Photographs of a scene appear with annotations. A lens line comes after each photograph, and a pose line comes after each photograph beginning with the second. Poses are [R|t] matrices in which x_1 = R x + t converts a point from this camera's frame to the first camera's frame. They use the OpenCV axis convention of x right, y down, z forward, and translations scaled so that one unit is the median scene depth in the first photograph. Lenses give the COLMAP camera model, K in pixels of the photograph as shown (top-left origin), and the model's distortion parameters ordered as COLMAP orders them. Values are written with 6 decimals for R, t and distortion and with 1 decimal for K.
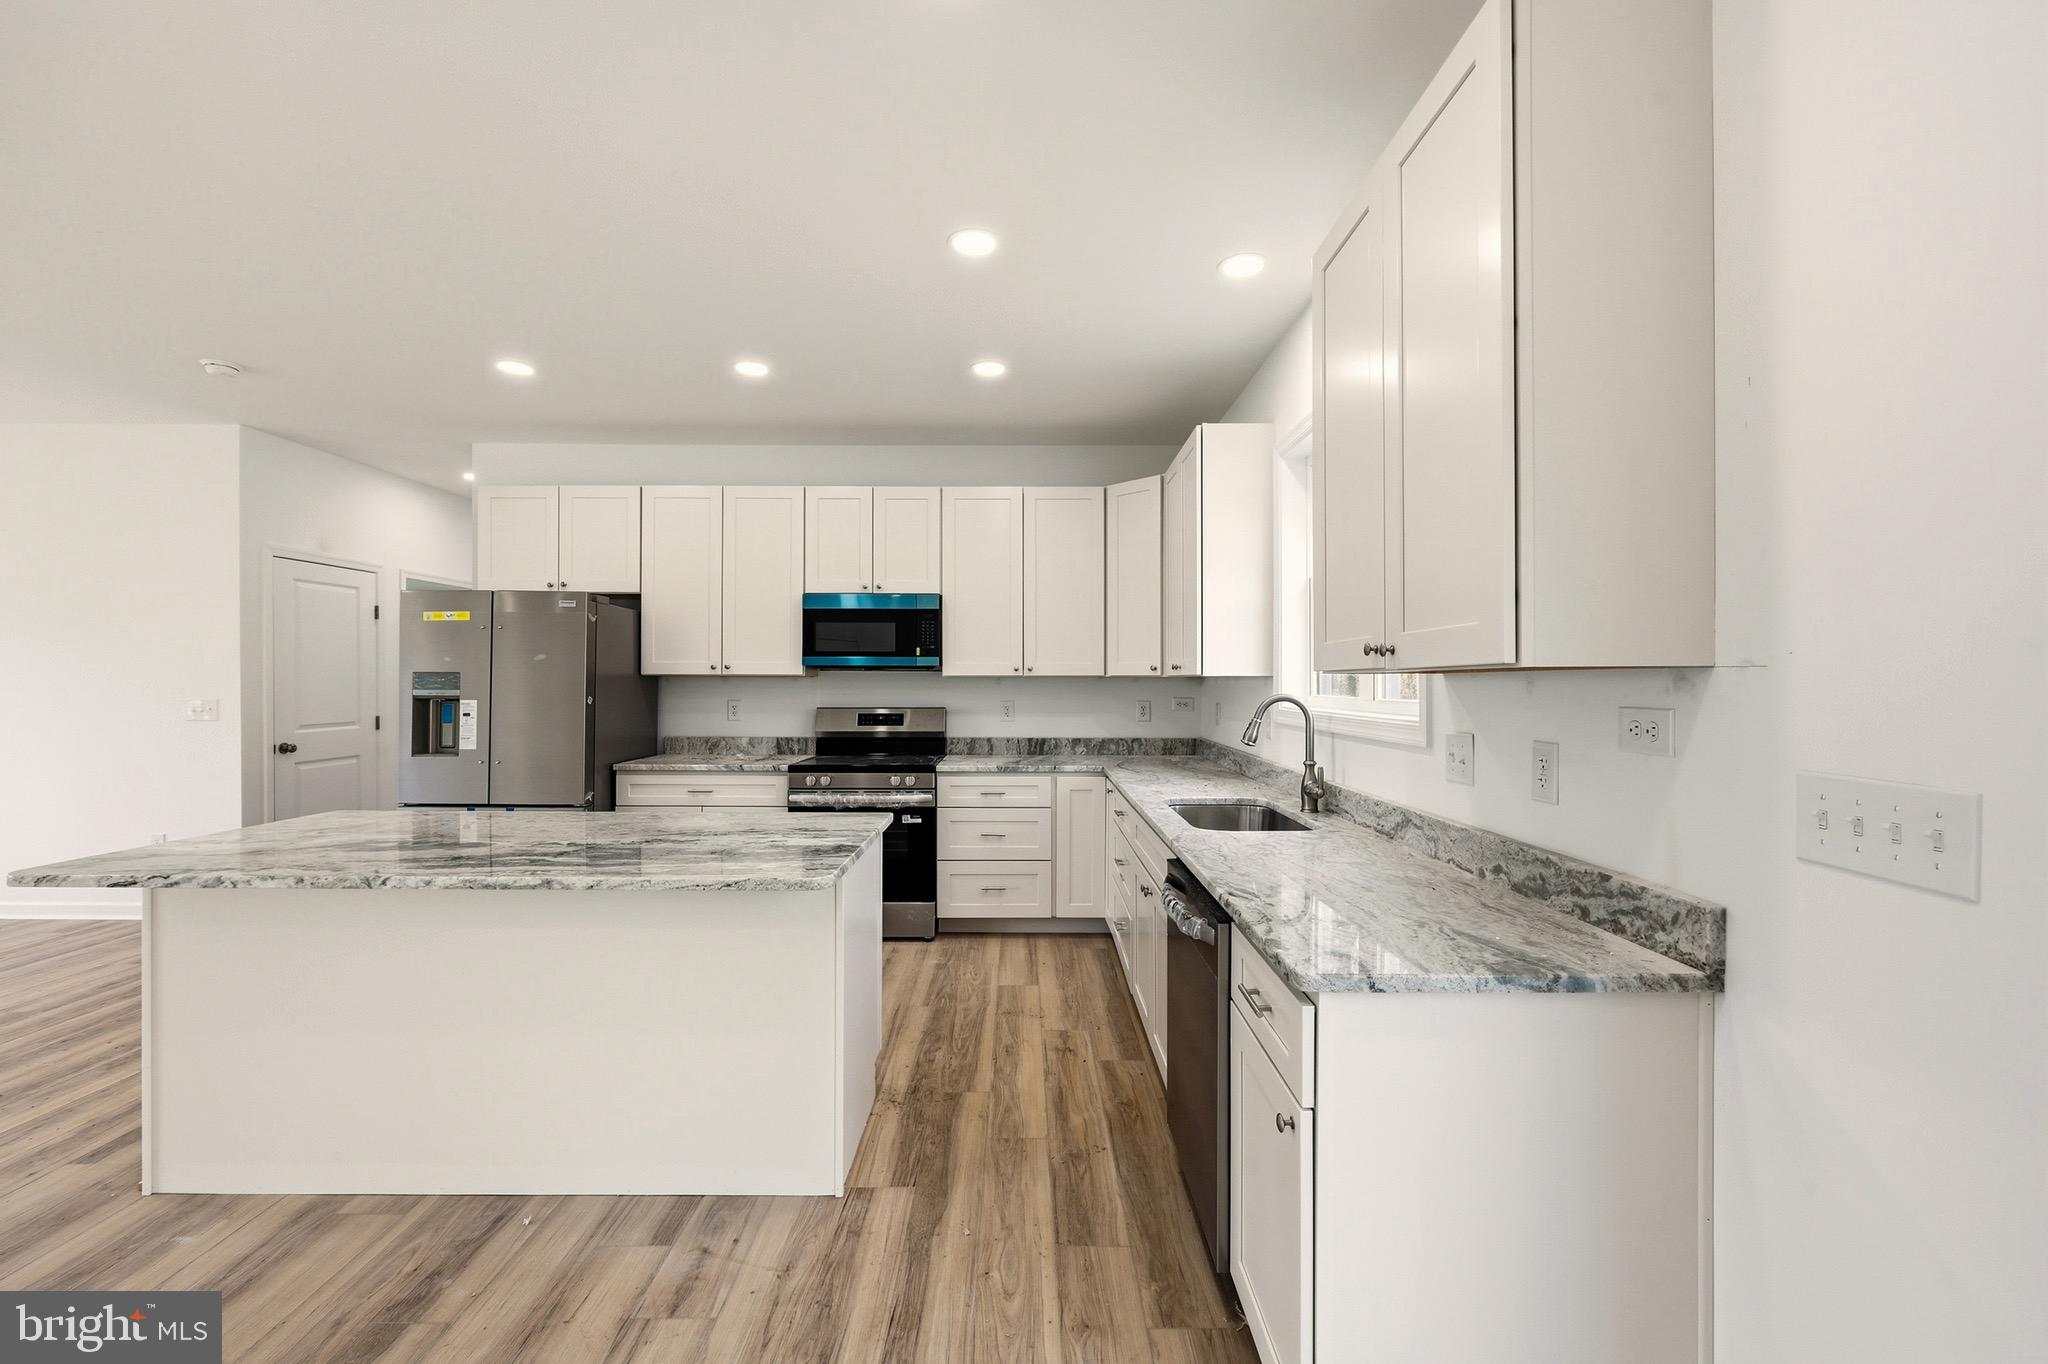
lens RADIAL K [[826.0, 0, 1024.0], [0, 826.0, 682.0], [0, 0, 1]] dist [-0.001278, 0.000078]
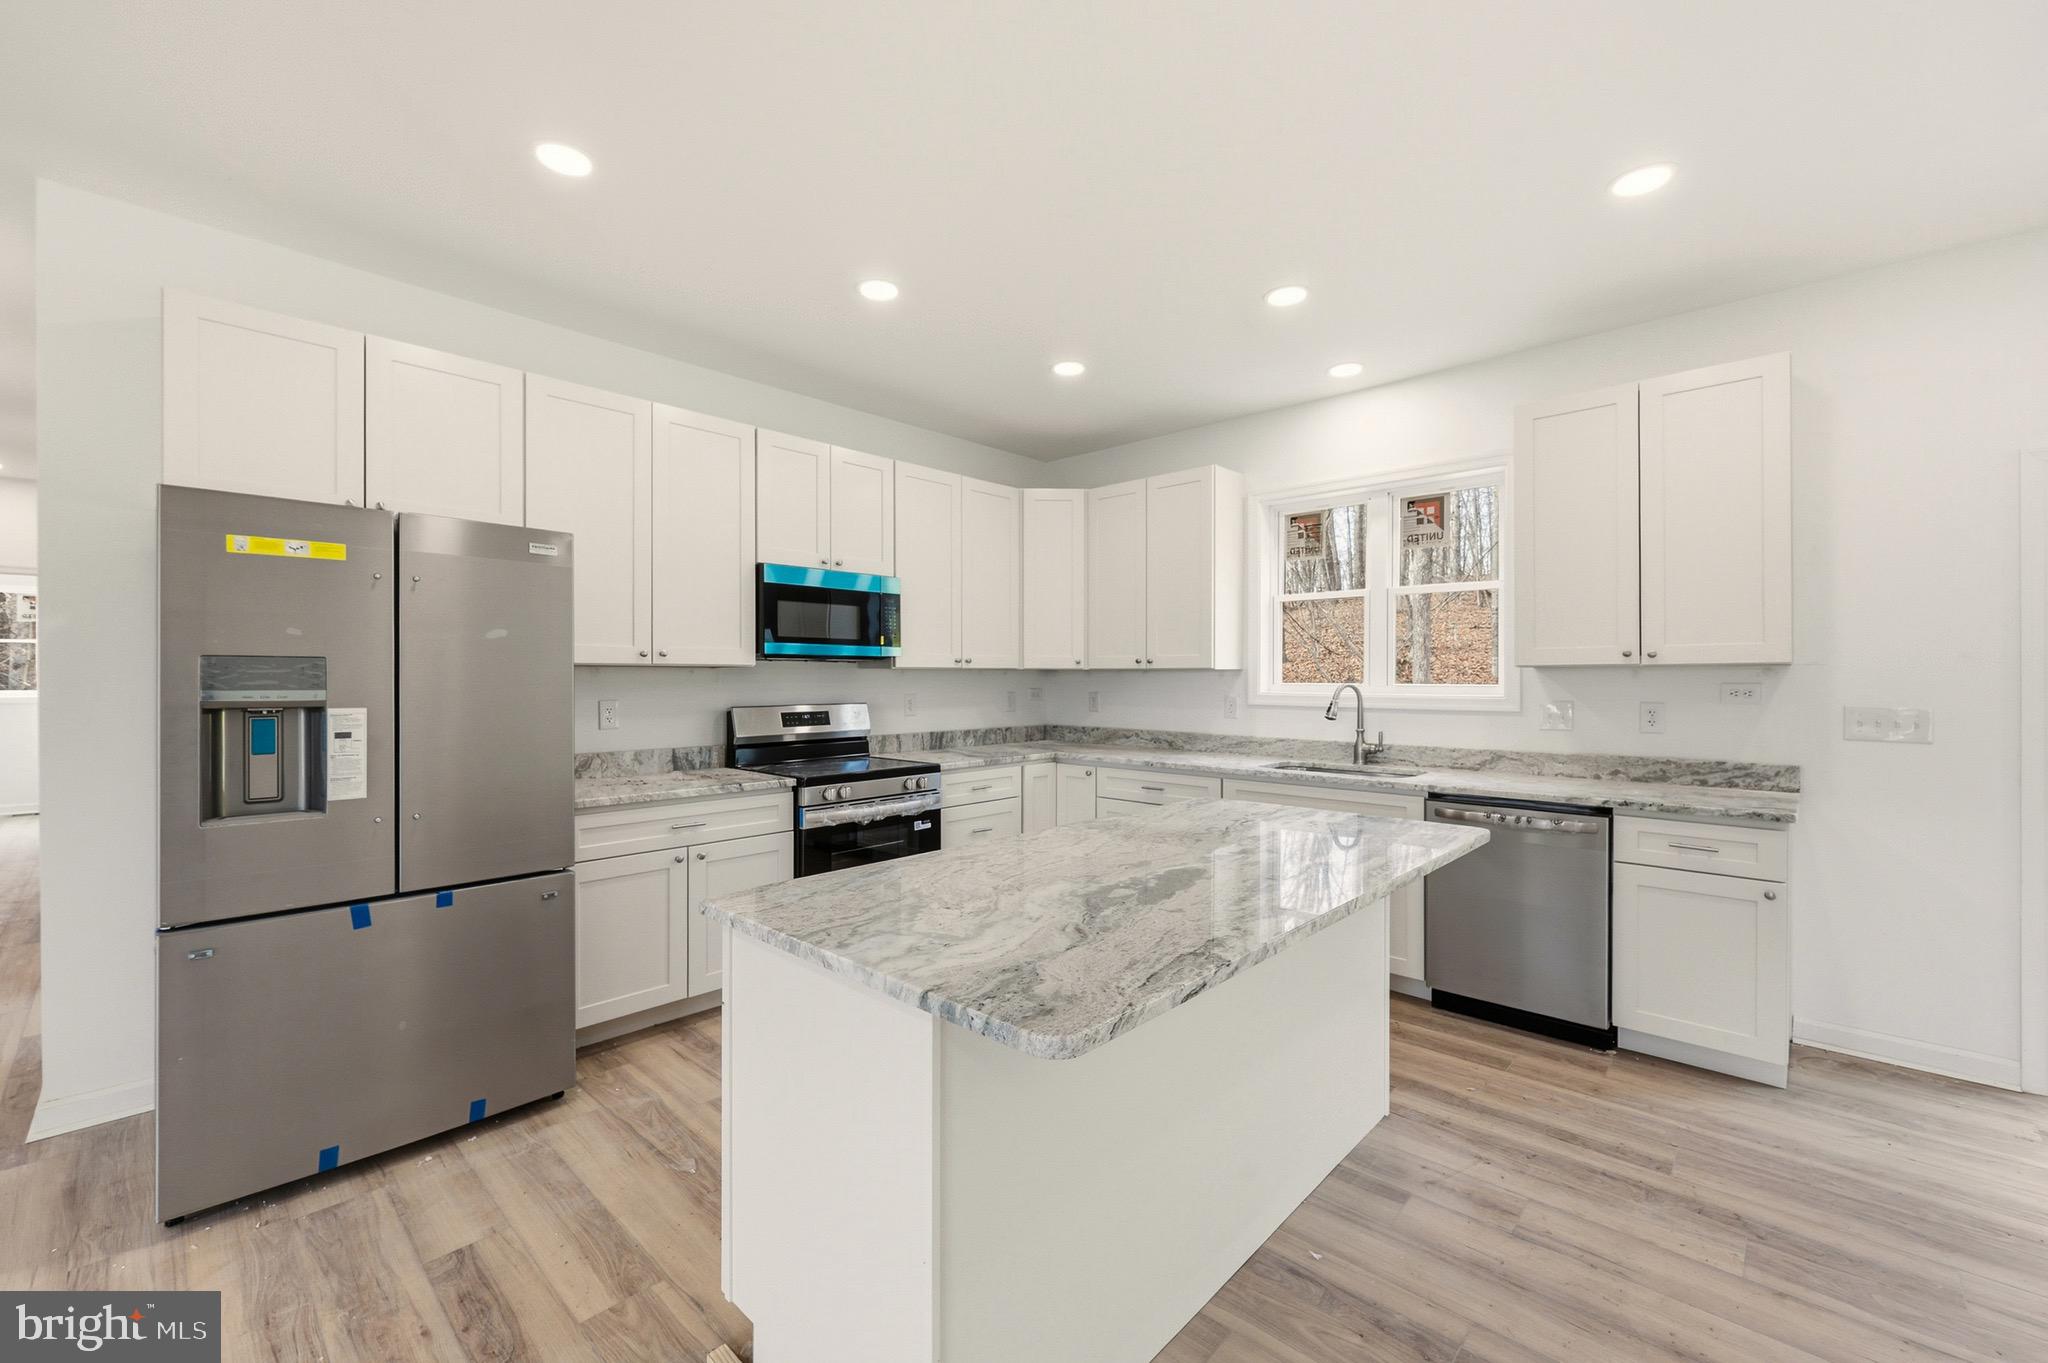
lens RADIAL K [[828.3, 0, 1024.0], [0, 828.3, 681.5], [0, 0, 1]] dist [-0.002443, -0.000318]
pose [[0.686973, -0.007461, 0.726645, -0.723405], [0.002870, 0.999967, 0.007554, 0.001569], [-0.726677, -0.003104, 0.686972, 0.292303]]
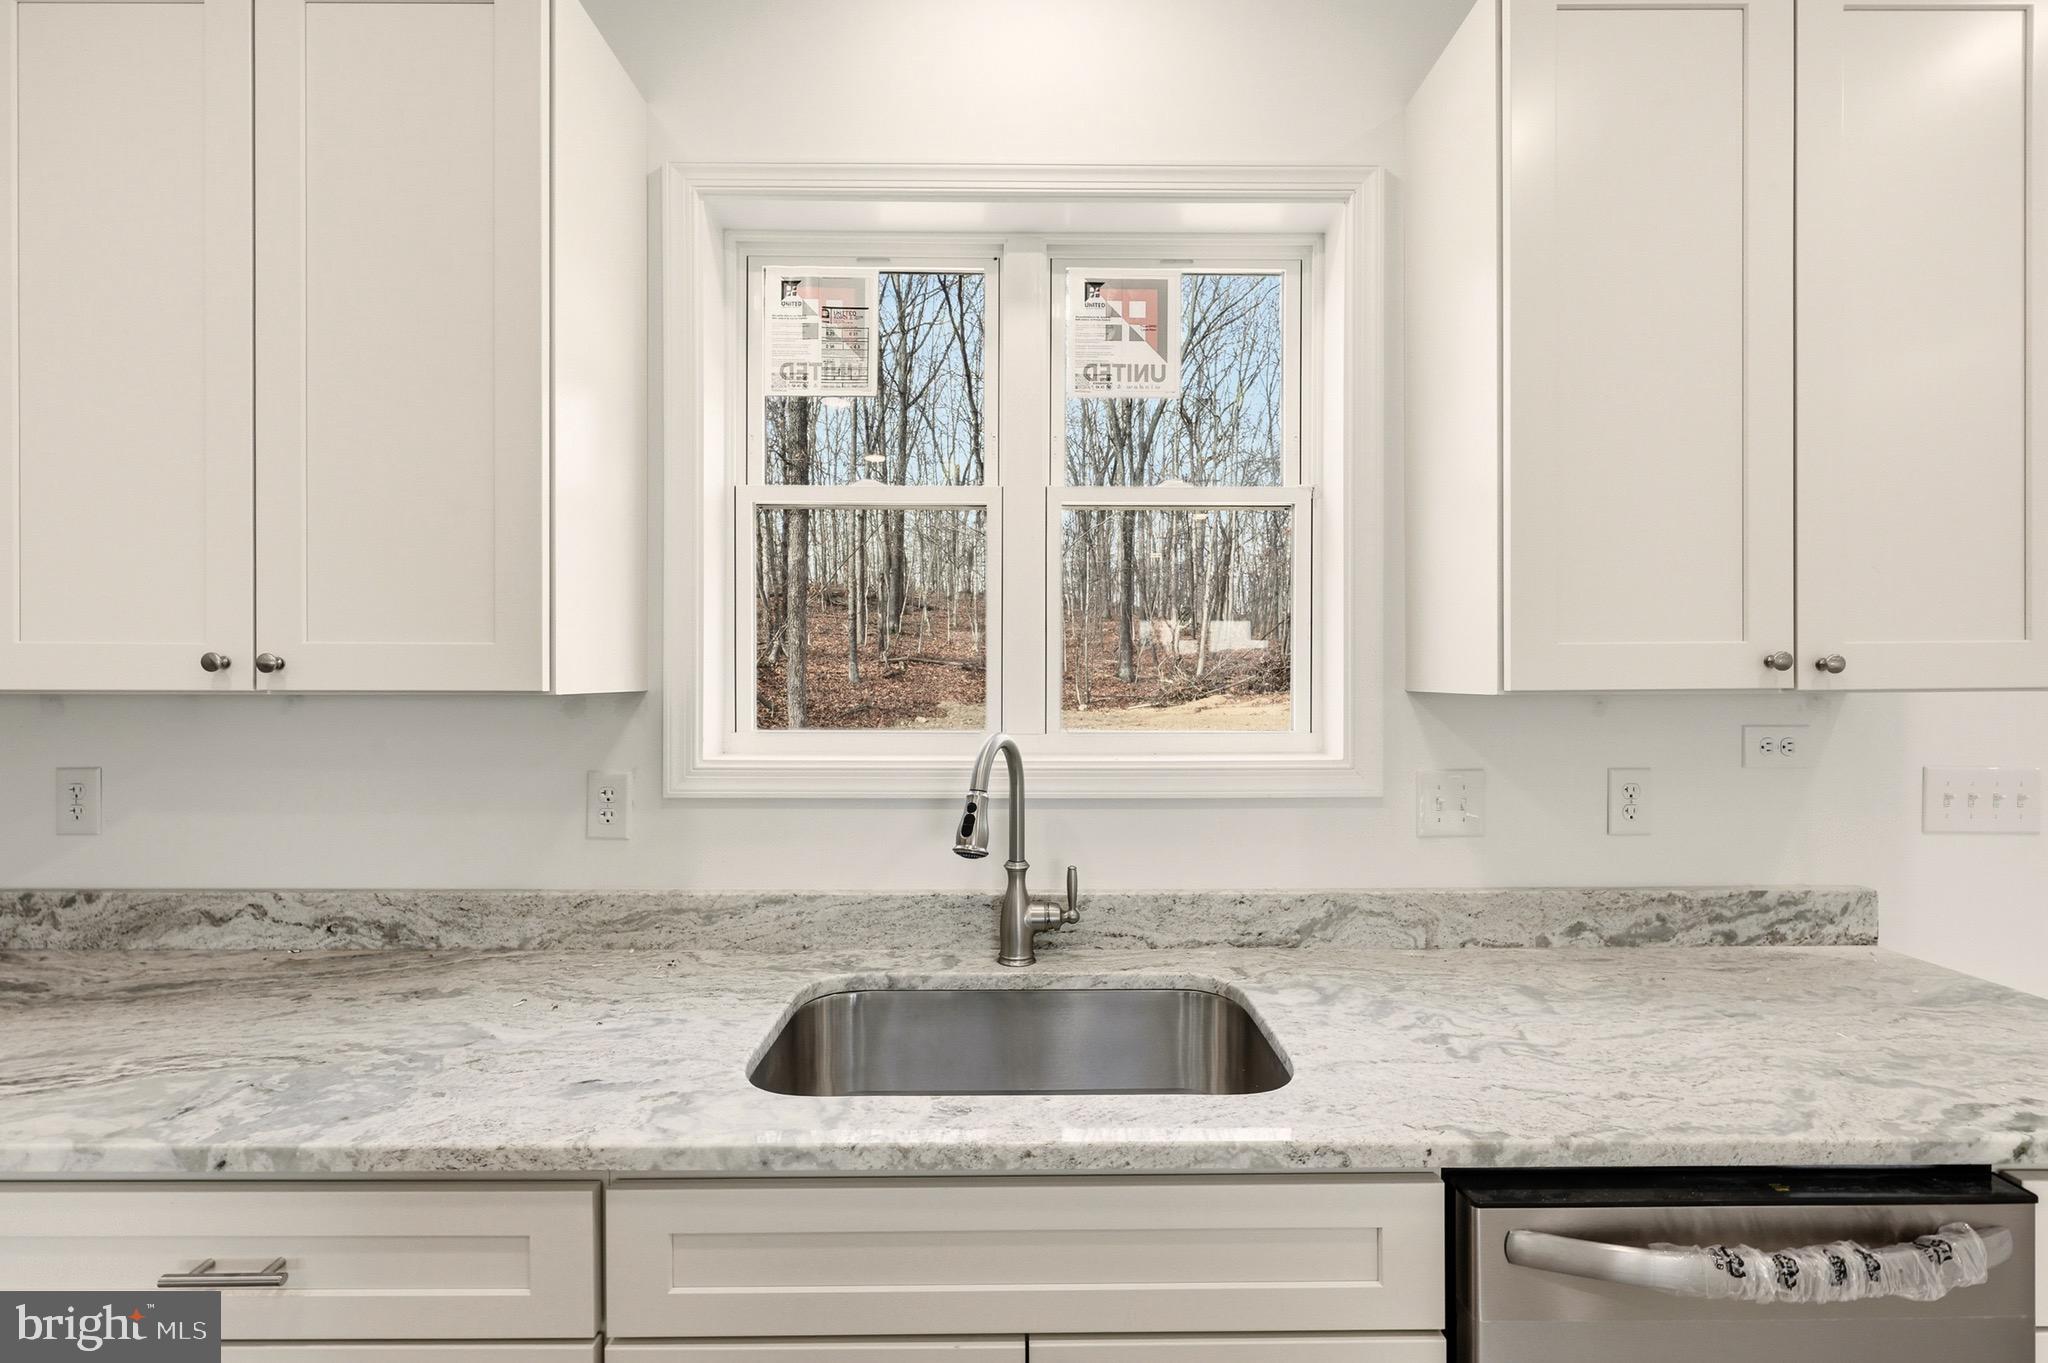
lens RADIAL K [[826.0, 0, 1024.0], [0, 826.0, 681.5], [0, 0, 1]] dist [-0.001278, 0.000078]
pose [[-0.005395, -0.004562, 0.999975, -0.105982], [0.002286, 0.999987, 0.004574, -0.010958], [-0.999983, 0.002311, -0.005385, 0.662223]]
